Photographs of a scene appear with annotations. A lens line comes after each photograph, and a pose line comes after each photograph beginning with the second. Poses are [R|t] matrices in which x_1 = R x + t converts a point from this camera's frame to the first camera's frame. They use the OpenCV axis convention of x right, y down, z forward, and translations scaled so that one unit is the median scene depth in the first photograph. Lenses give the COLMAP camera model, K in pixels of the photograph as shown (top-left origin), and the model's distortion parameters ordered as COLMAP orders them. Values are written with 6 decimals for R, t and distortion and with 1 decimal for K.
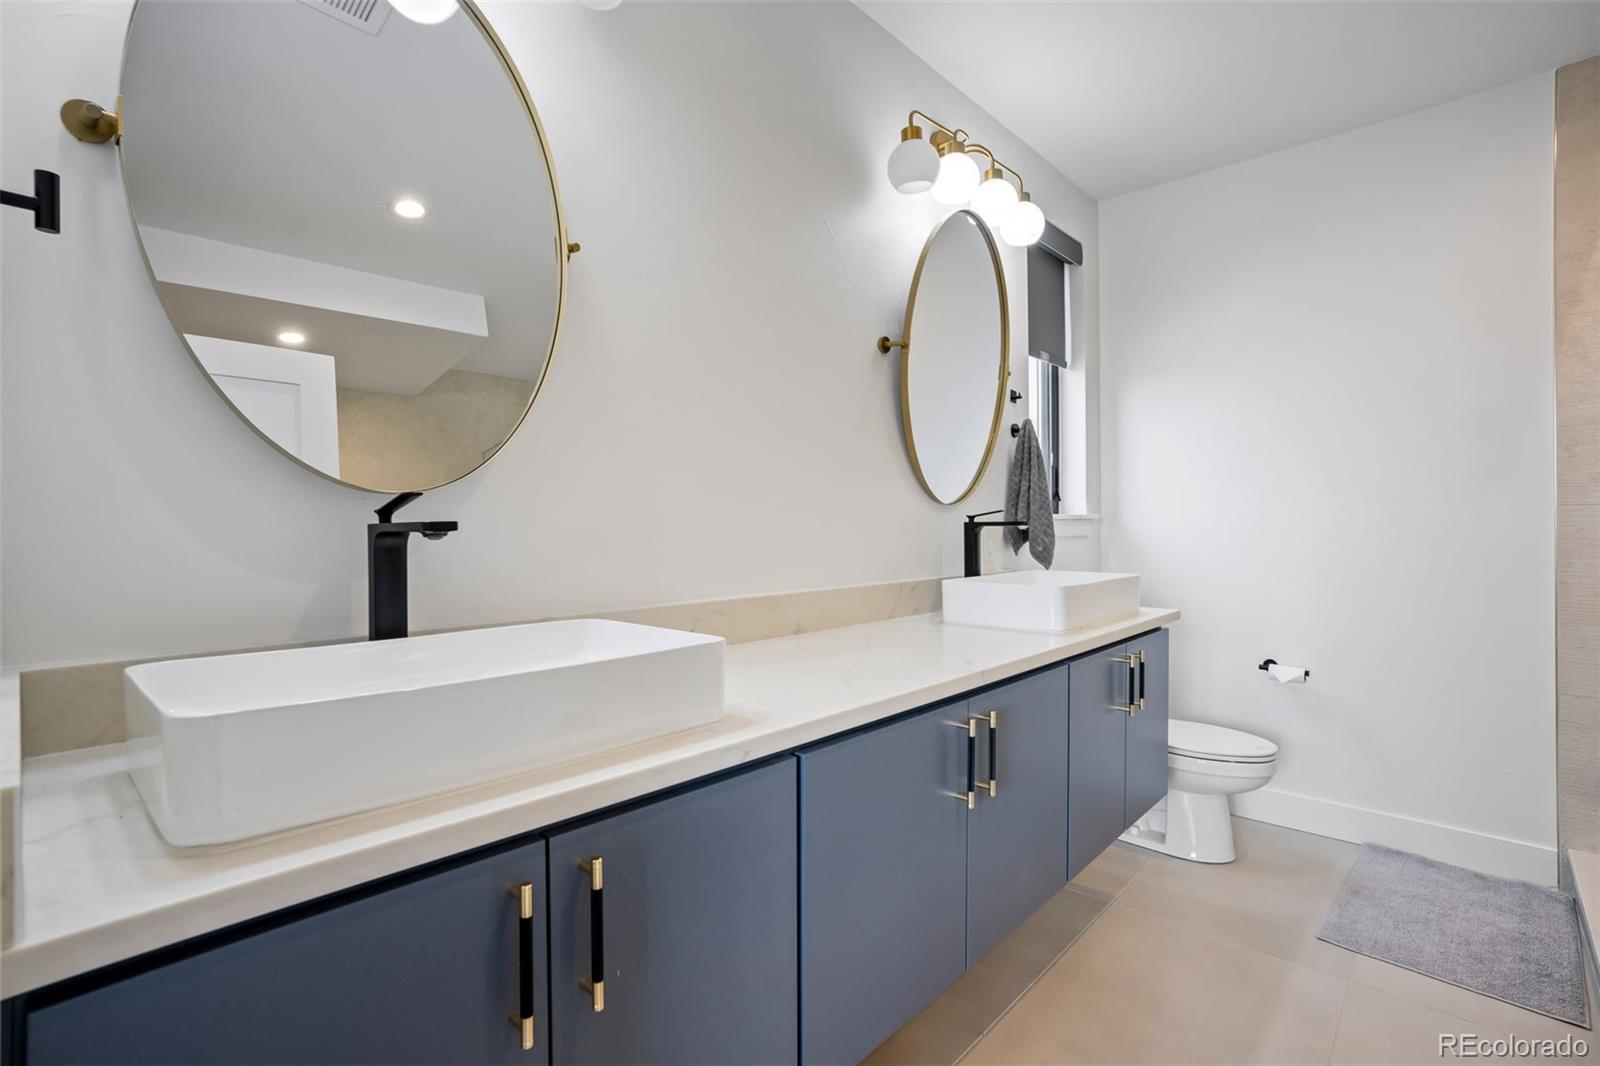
lens RADIAL K [[741.6, 0, 793.3], [0, 741.6, 538.3], [0, 0, 1]] dist [-0.051327, 0.024389]
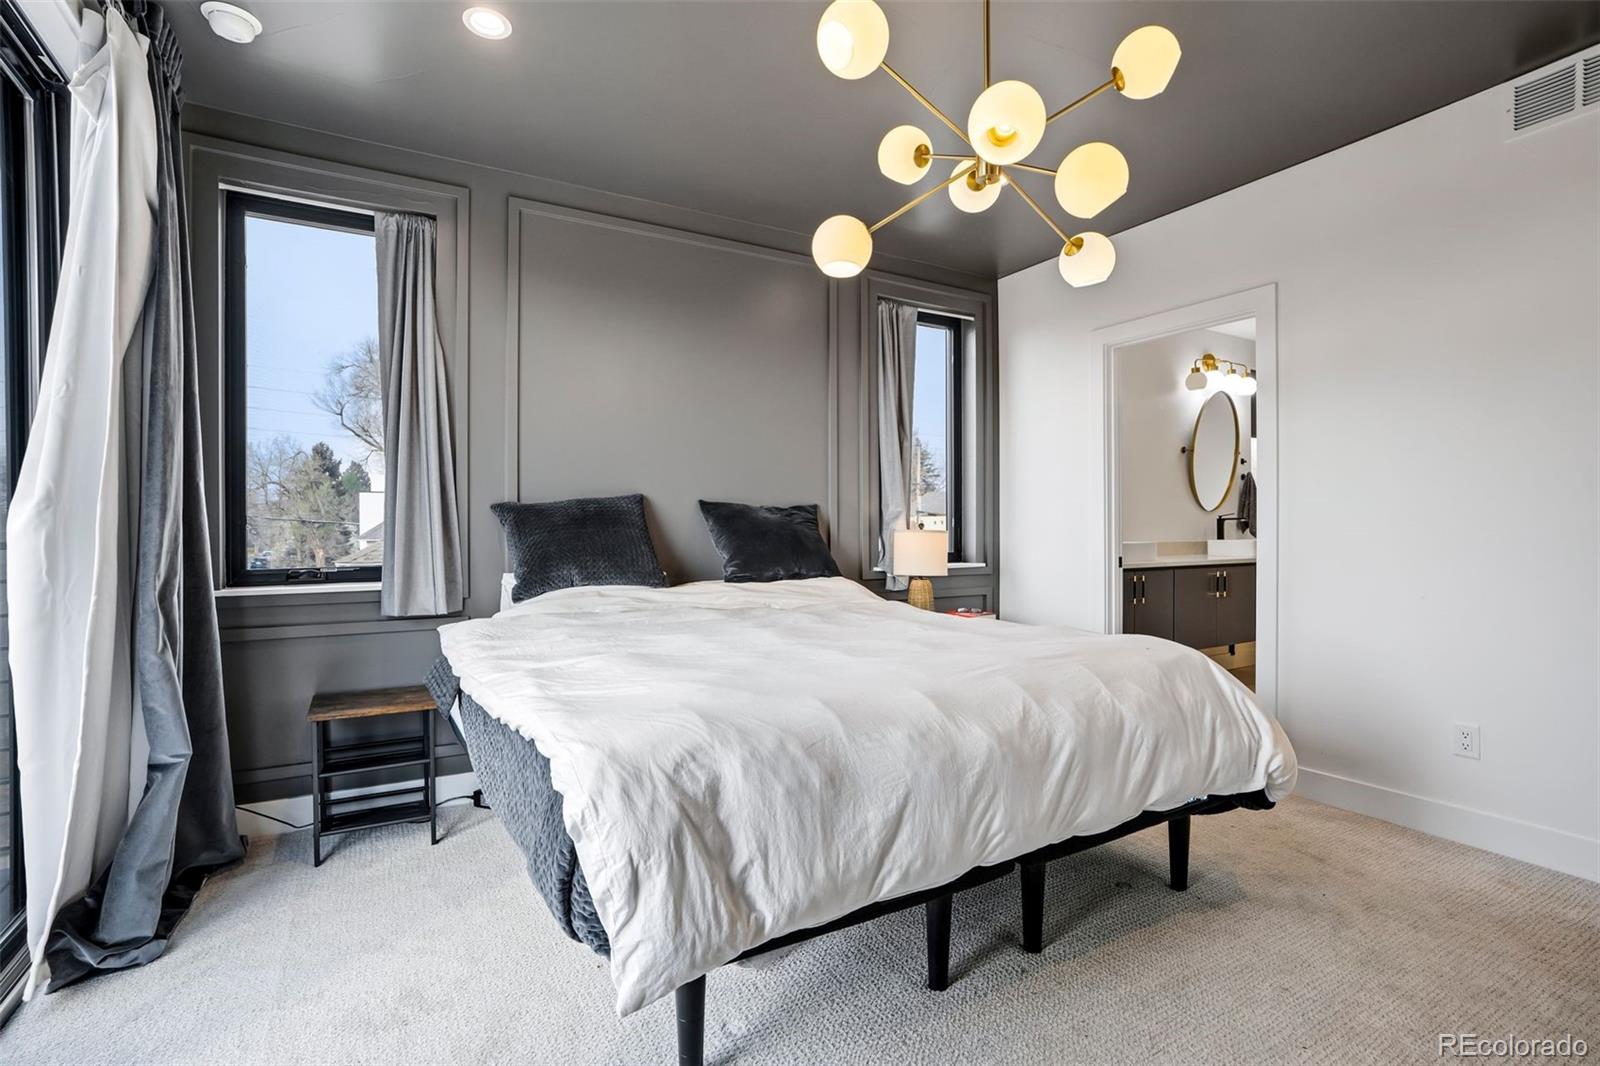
lens RADIAL K [[741.6, 0, 793.3], [0, 741.6, 538.3], [0, 0, 1]] dist [-0.051327, 0.024389]
pose [[0.954420, 0.005740, -0.298411, -0.345215], [-0.003507, 0.999962, 0.008018, 0.026160], [0.298446, -0.006606, 0.954404, -1.547856]]
